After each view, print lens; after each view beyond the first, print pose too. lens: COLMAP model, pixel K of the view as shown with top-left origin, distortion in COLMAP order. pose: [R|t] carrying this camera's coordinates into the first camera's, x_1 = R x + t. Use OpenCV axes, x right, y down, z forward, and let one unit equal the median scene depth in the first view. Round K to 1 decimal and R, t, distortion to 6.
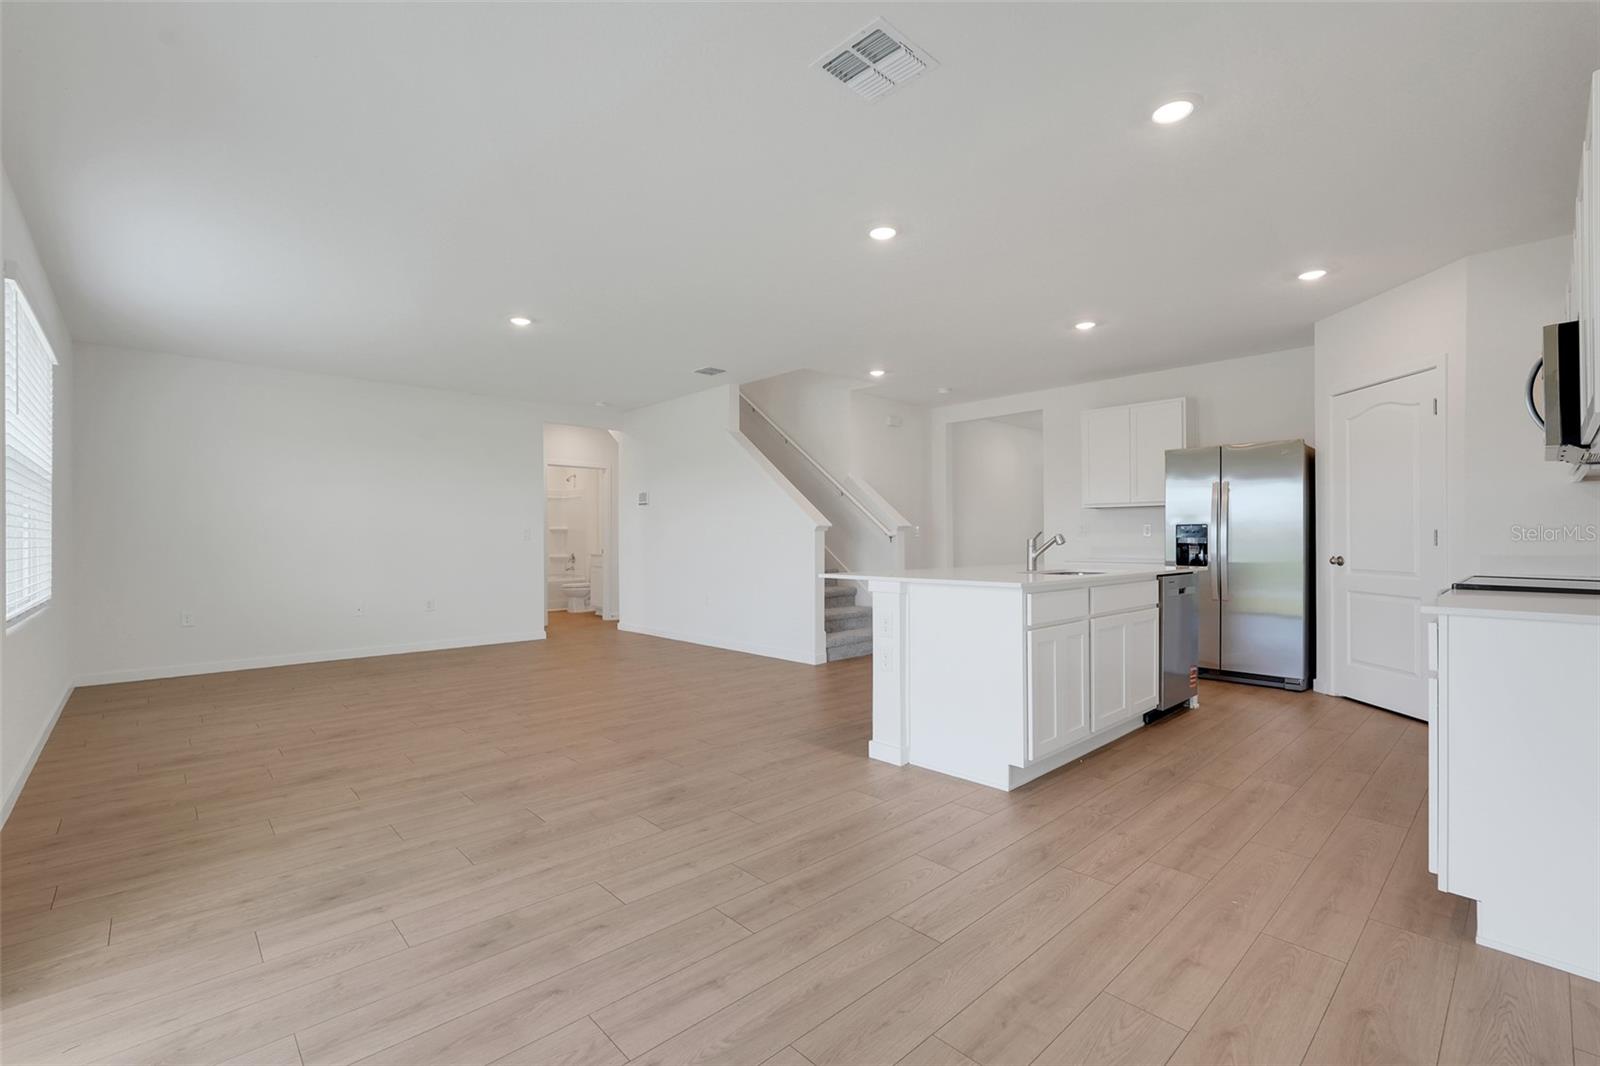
lens RADIAL K [[703.2, 0, 800.0], [0, 703.2, 533.0], [0, 0, 1]] dist [-0.001780, 0.000932]
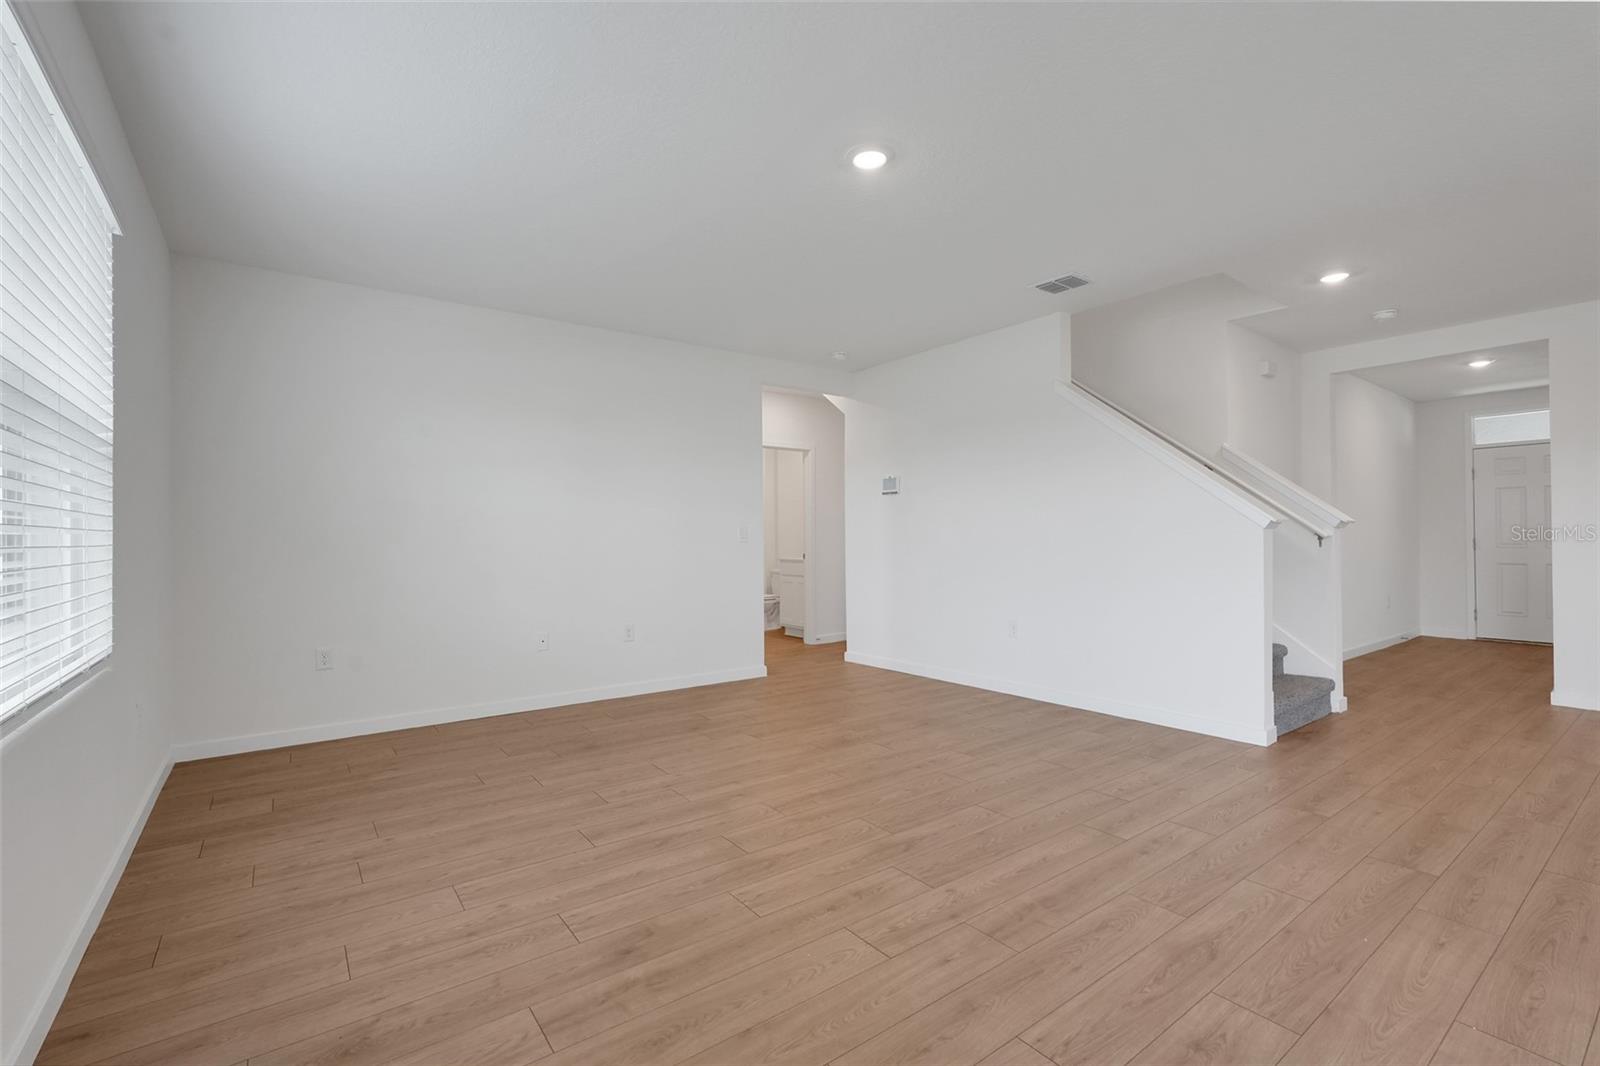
lens RADIAL K [[711.5, 0, 804.0], [0, 711.5, 534.2], [0, 0, 1]] dist [-0.003067, 0.000227]
pose [[0.994180, -0.001518, -0.107720, -0.378289], [0.001887, 0.999993, 0.003325, -0.001529], [0.107714, -0.003509, 0.994176, 0.412020]]
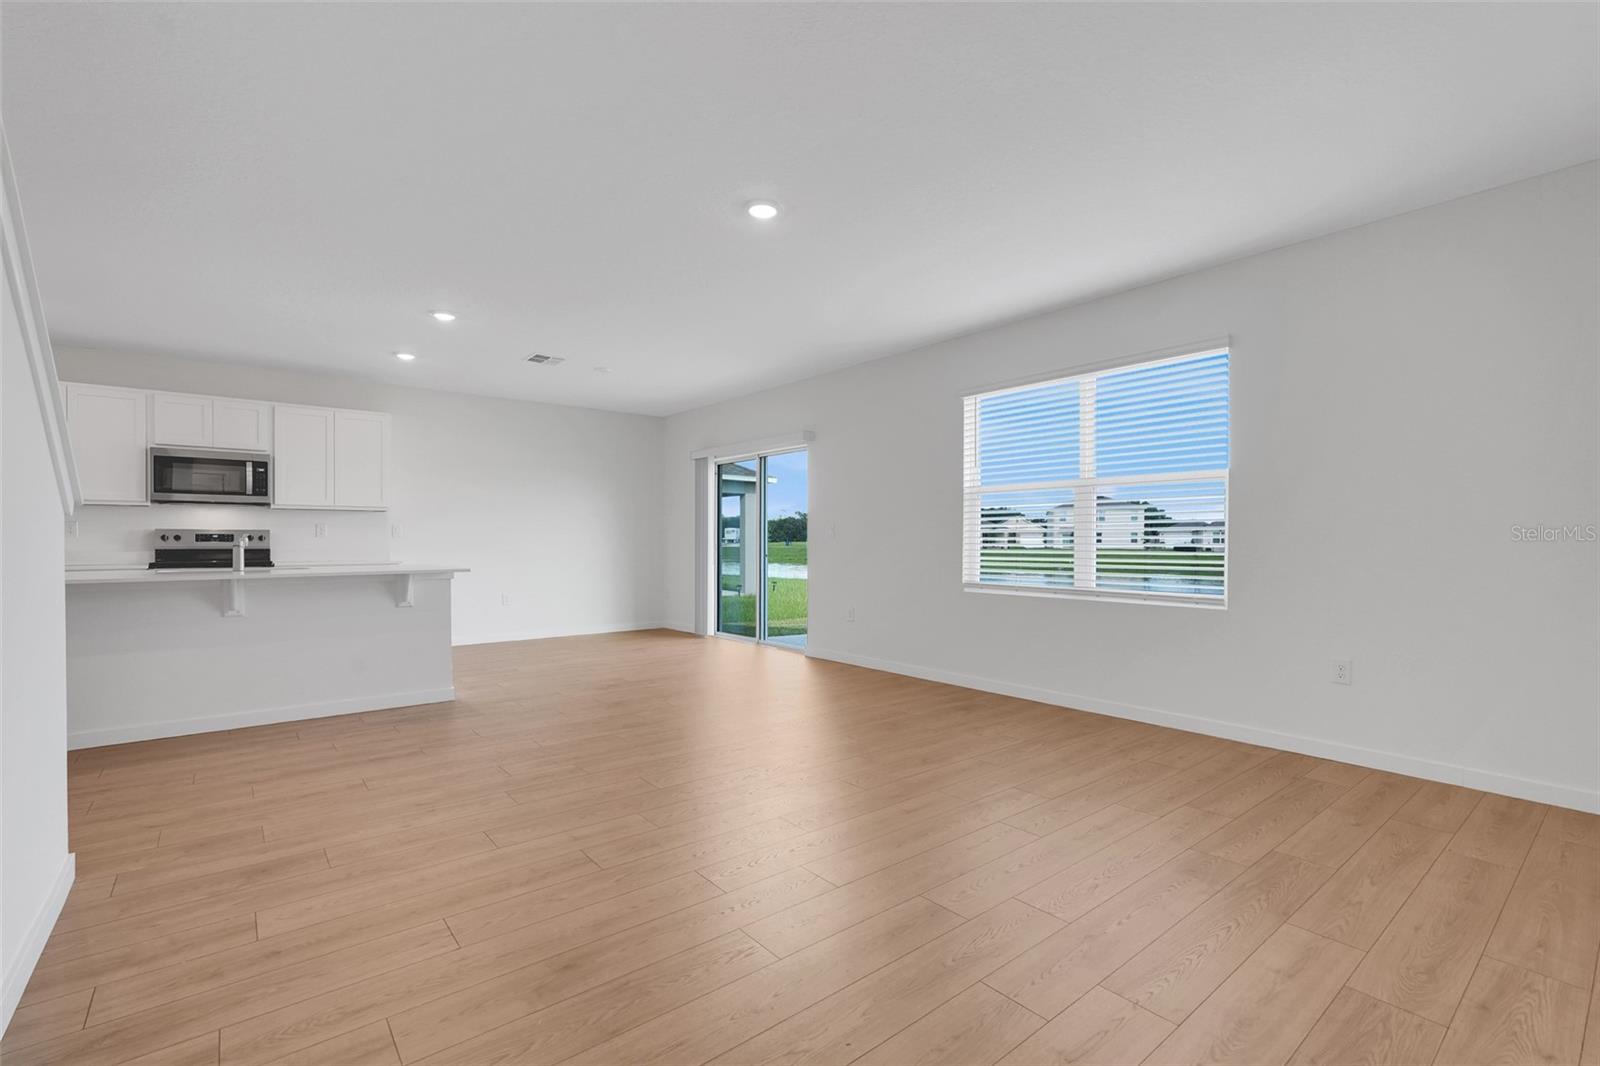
lens RADIAL K [[708.4, 0, 802.1], [0, 708.4, 541.9], [0, 0, 1]] dist [-0.002201, 0.000465]
pose [[-0.997326, 0.004154, 0.072963, -0.469226], [0.003841, 0.999983, -0.004439, 0.014484], [-0.072981, -0.004147, -0.997325, 1.605685]]
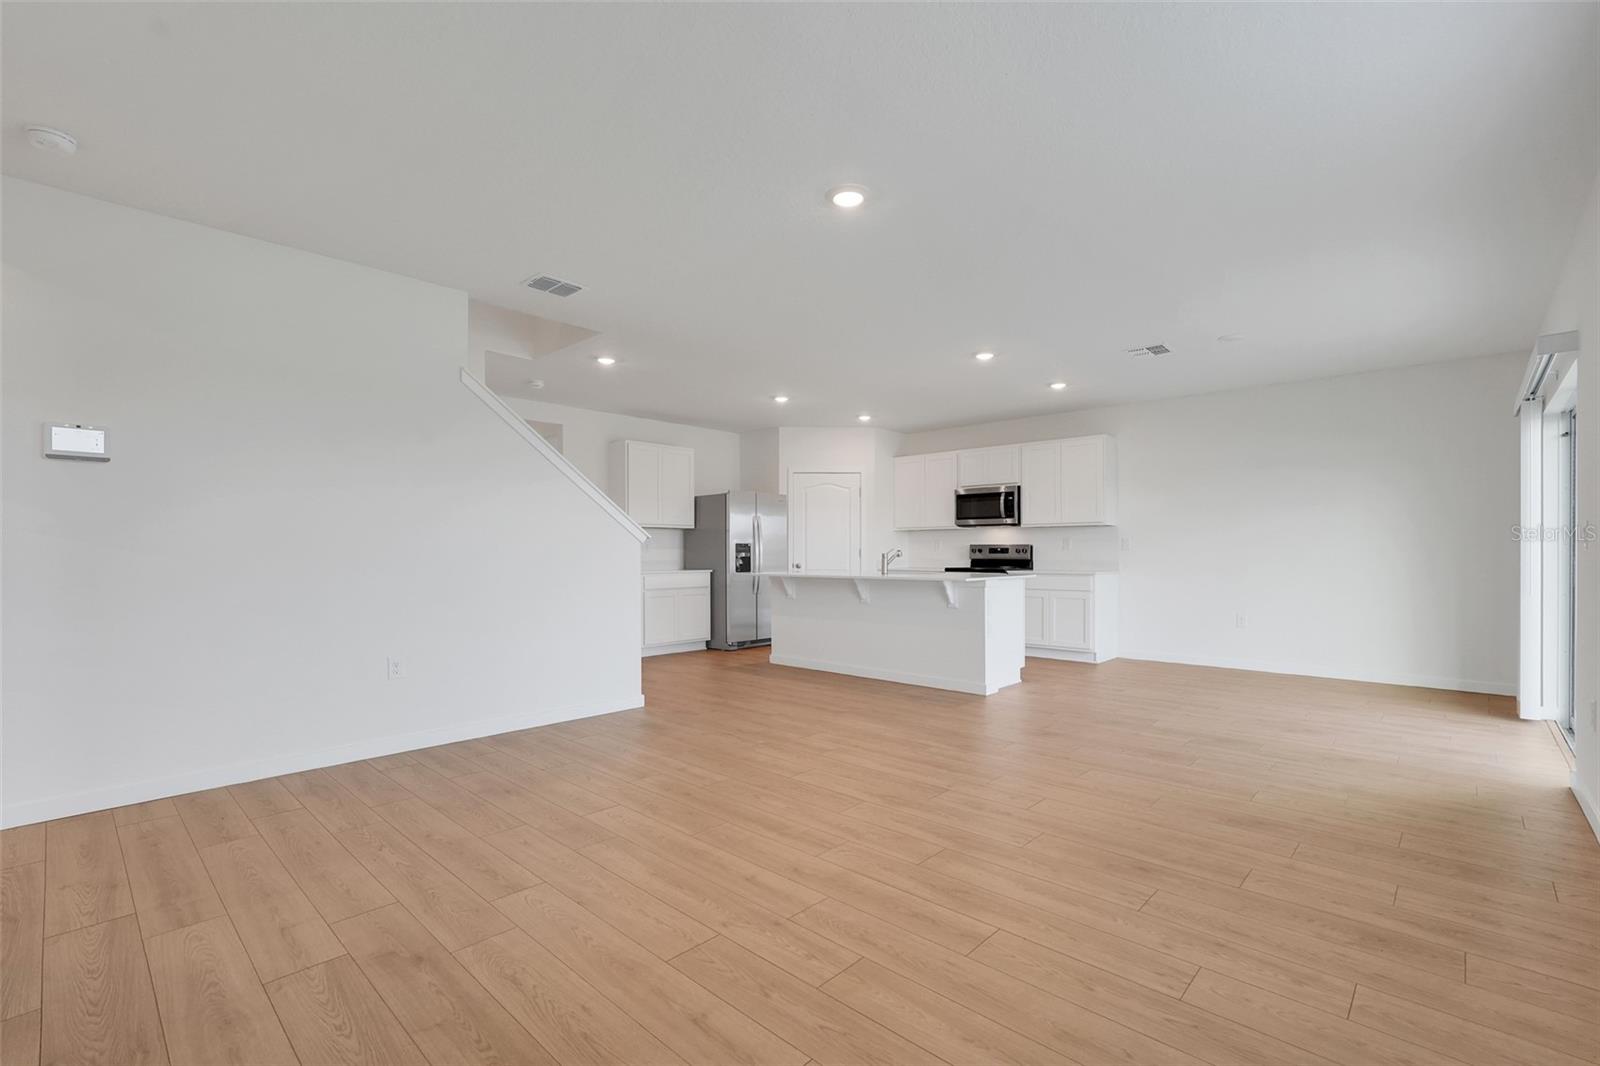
lens RADIAL K [[711.0, 0, 801.8], [0, 711.0, 546.9], [0, 0, 1]] dist [-0.003535, 0.000210]
pose [[-0.065875, 0.011322, 0.997764, -0.980403], [-0.004915, 0.999920, -0.011671, 0.011490], [-0.997816, -0.005673, -0.065814, 1.041483]]
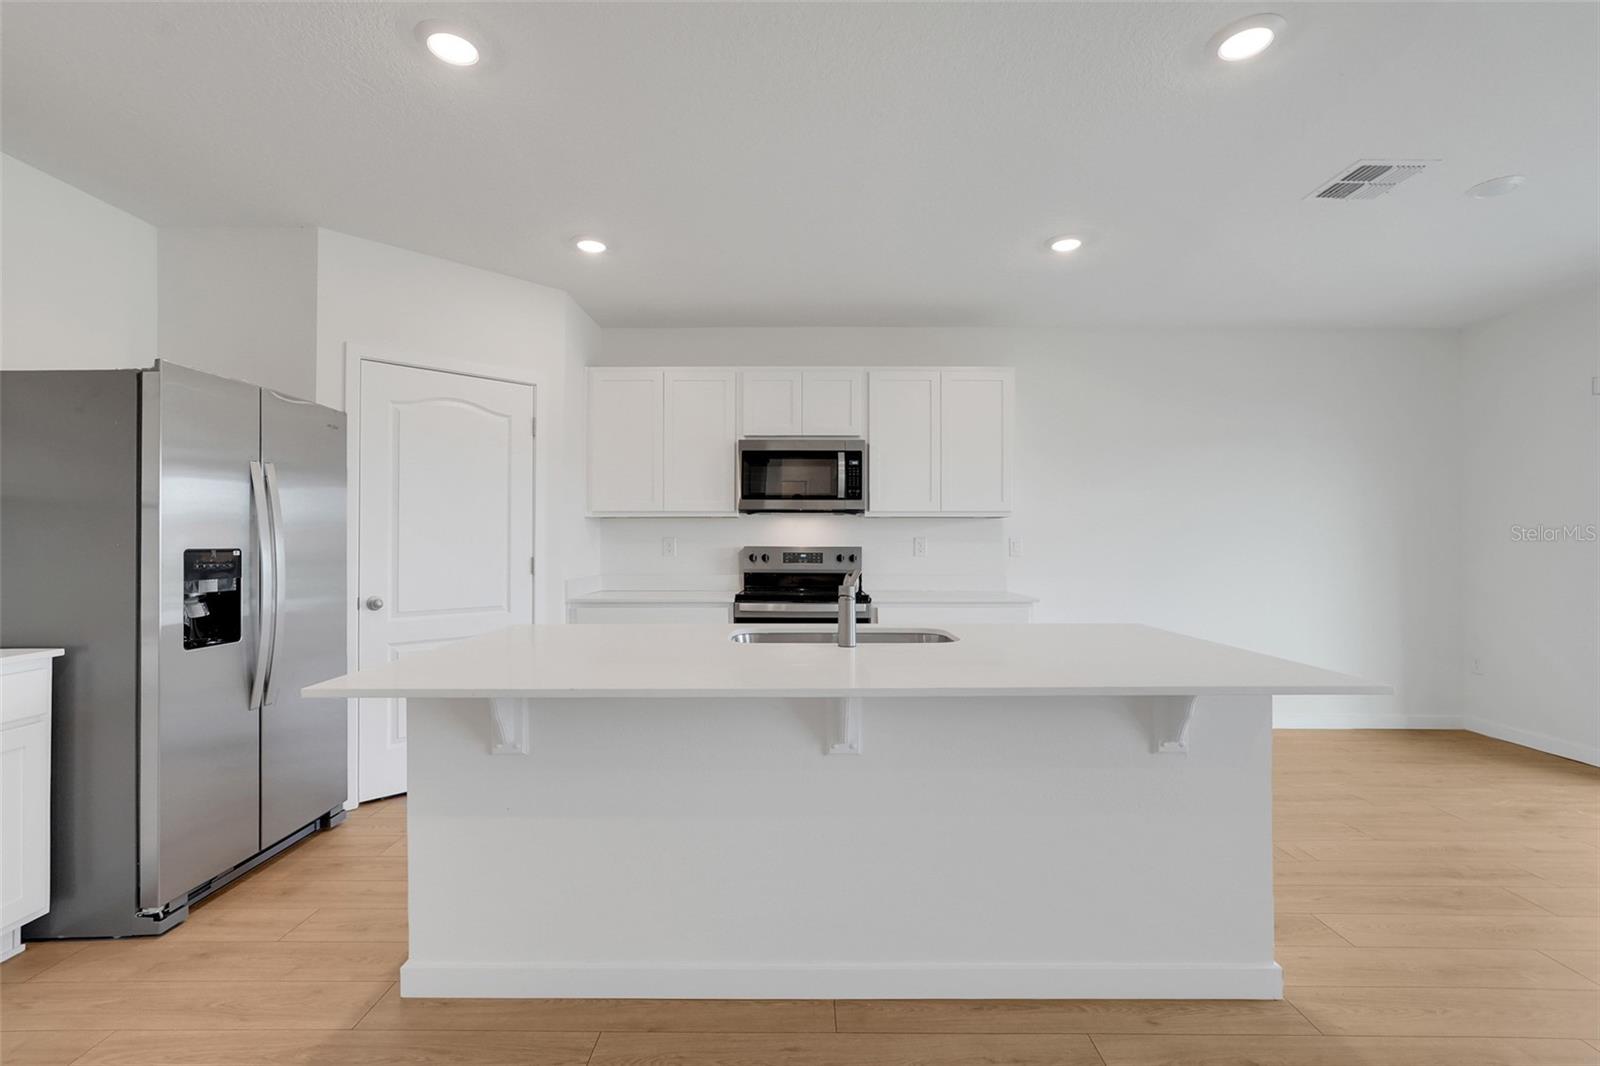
lens RADIAL K [[703.2, 0, 800.0], [0, 703.2, 533.0], [0, 0, 1]] dist [-0.001780, 0.000932]
pose [[-0.725044, 0.008481, 0.688651, -0.005423], [-0.003789, 0.999860, -0.016303, -0.018145], [-0.688692, -0.014429, -0.724910, 1.137002]]
